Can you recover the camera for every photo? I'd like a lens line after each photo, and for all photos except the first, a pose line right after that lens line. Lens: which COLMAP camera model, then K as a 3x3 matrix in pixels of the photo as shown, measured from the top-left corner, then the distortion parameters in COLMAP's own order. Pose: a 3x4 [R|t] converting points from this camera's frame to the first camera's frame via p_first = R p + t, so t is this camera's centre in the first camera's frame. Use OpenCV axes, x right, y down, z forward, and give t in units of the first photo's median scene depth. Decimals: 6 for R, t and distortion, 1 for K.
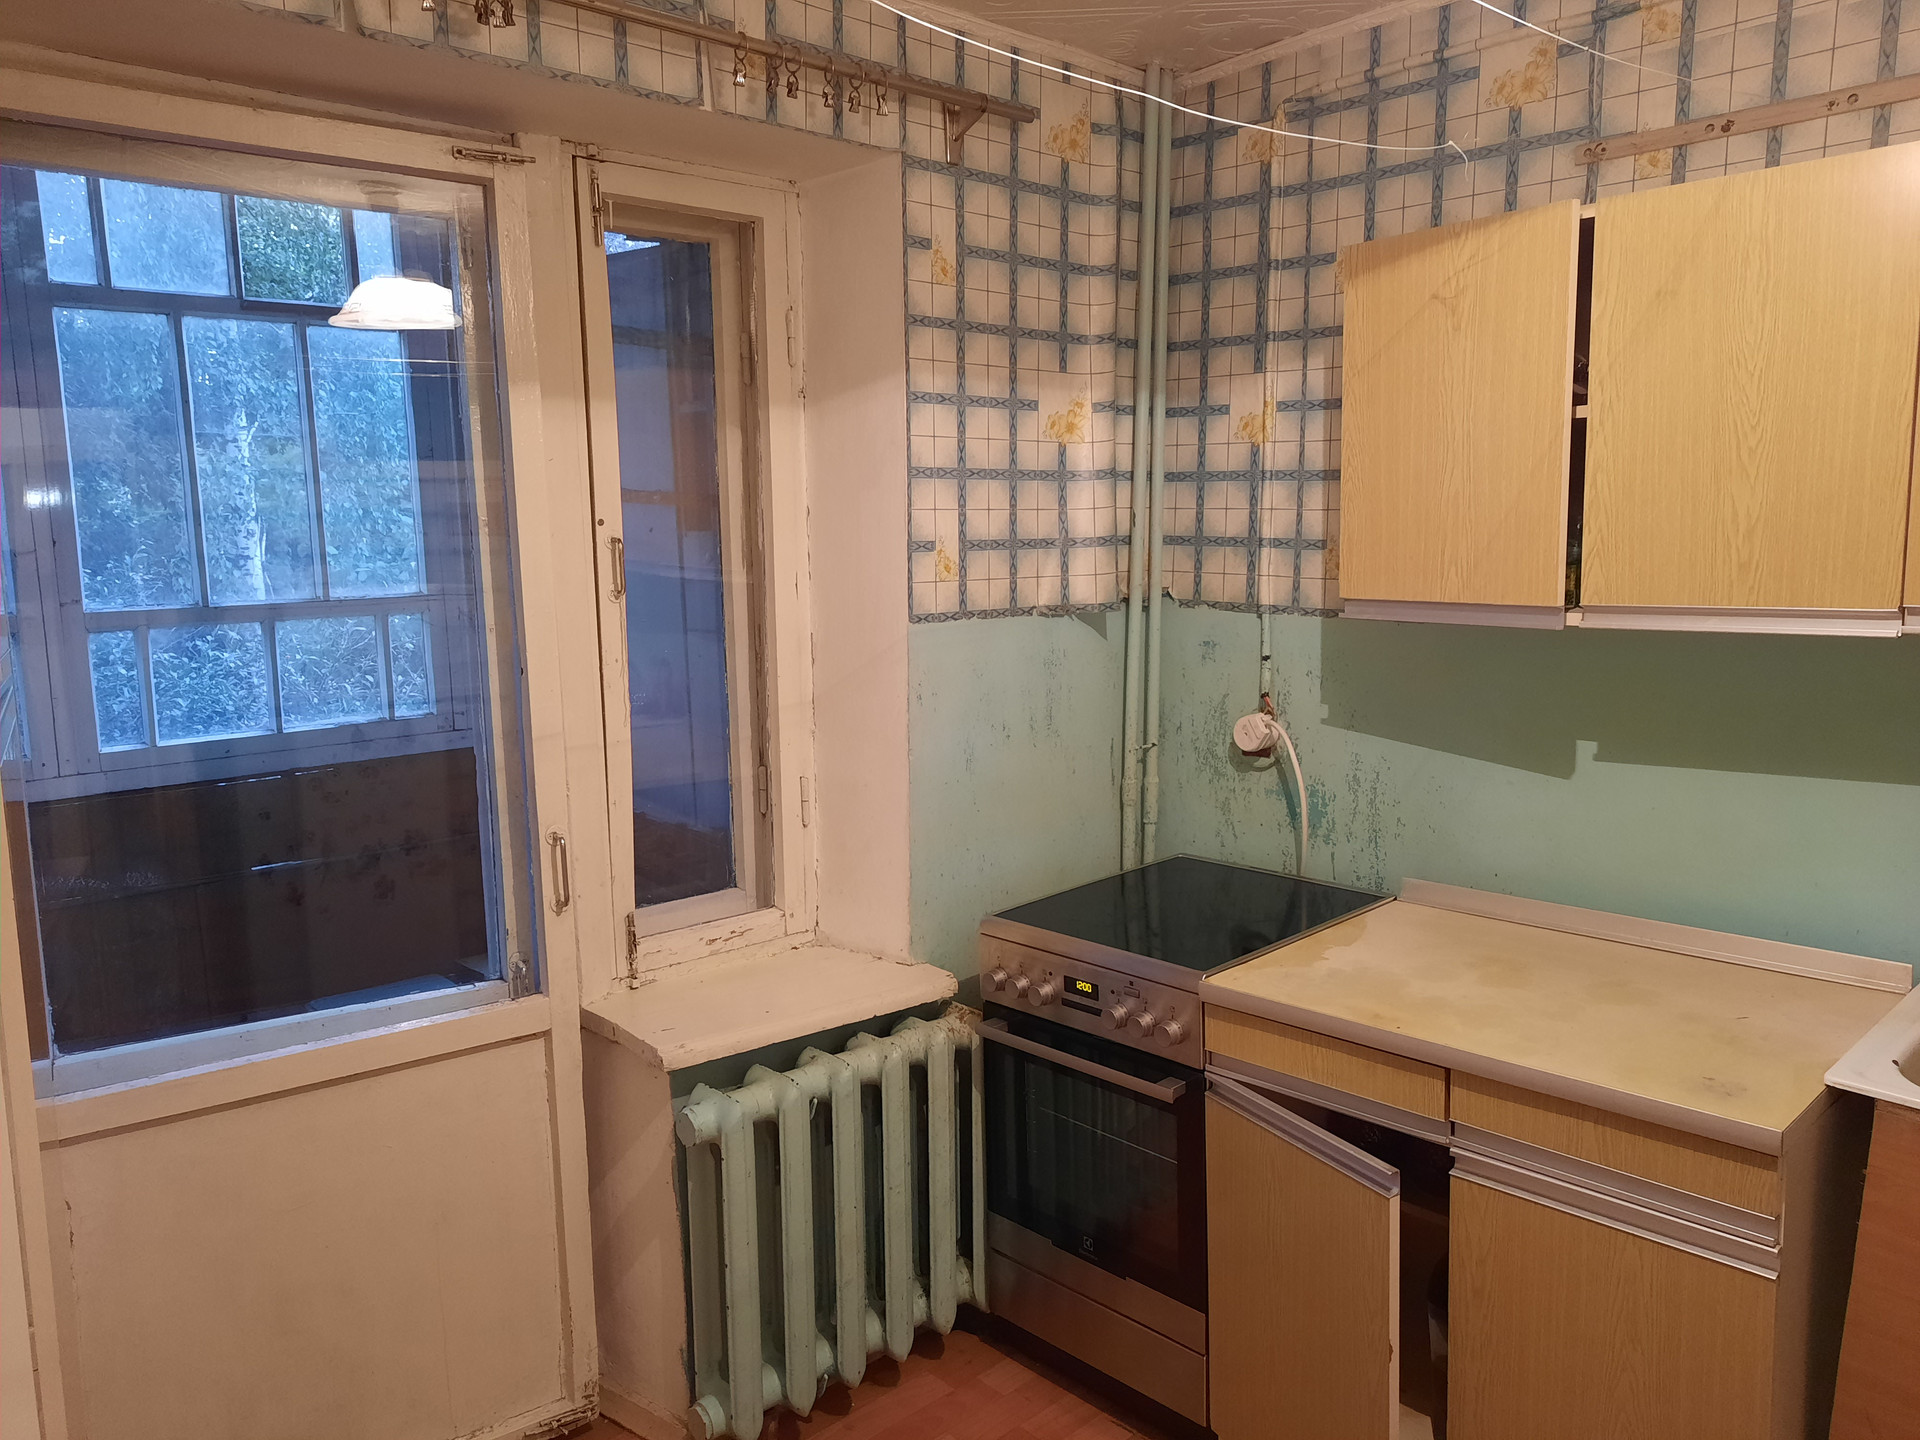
lens RADIAL K [[1411.7, 0, 990.1], [0, 1411.7, 723.2], [0, 0, 1]] dist [0.069975, -0.065456]
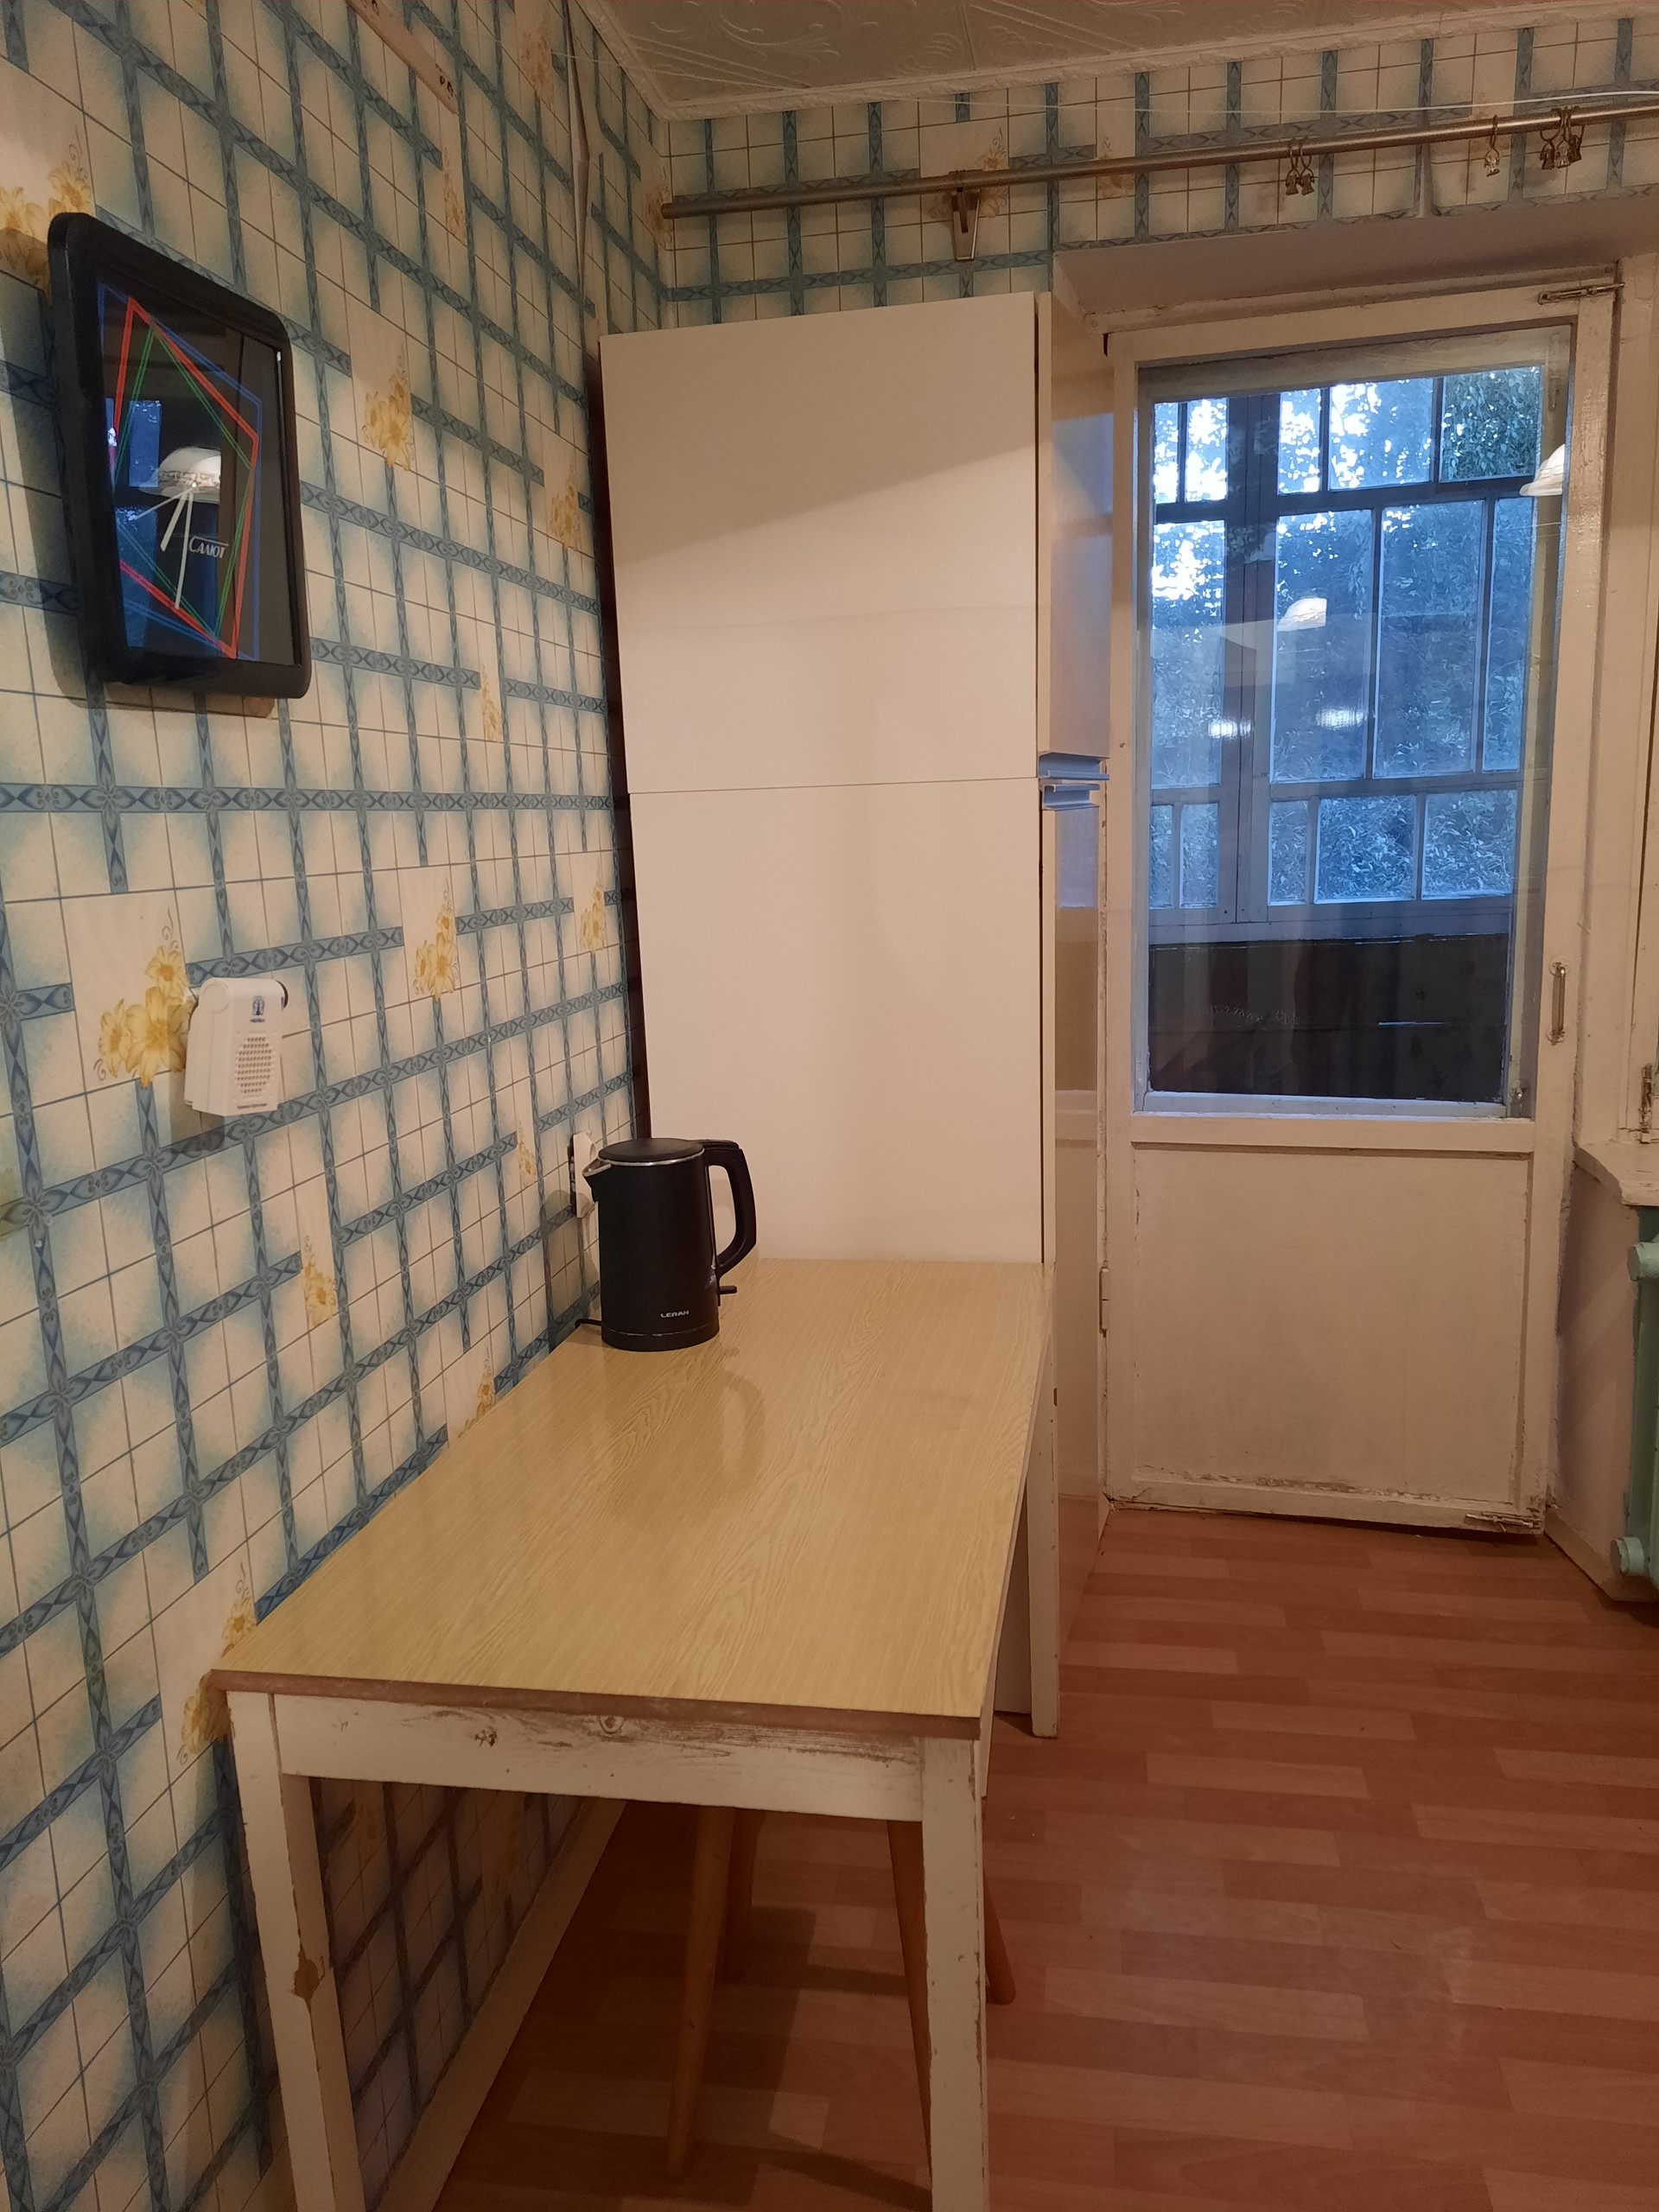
lens RADIAL K [[1626.4, 0, 830.3], [0, 1626.4, 1103.2], [0, 0, 1]] dist [0.069975, -0.065456]
pose [[0.614513, 0.137913, -0.776759, 0.297574], [-0.087624, 0.990441, 0.106531, 0.093683], [0.784026, 0.002598, 0.620723, -0.147681]]
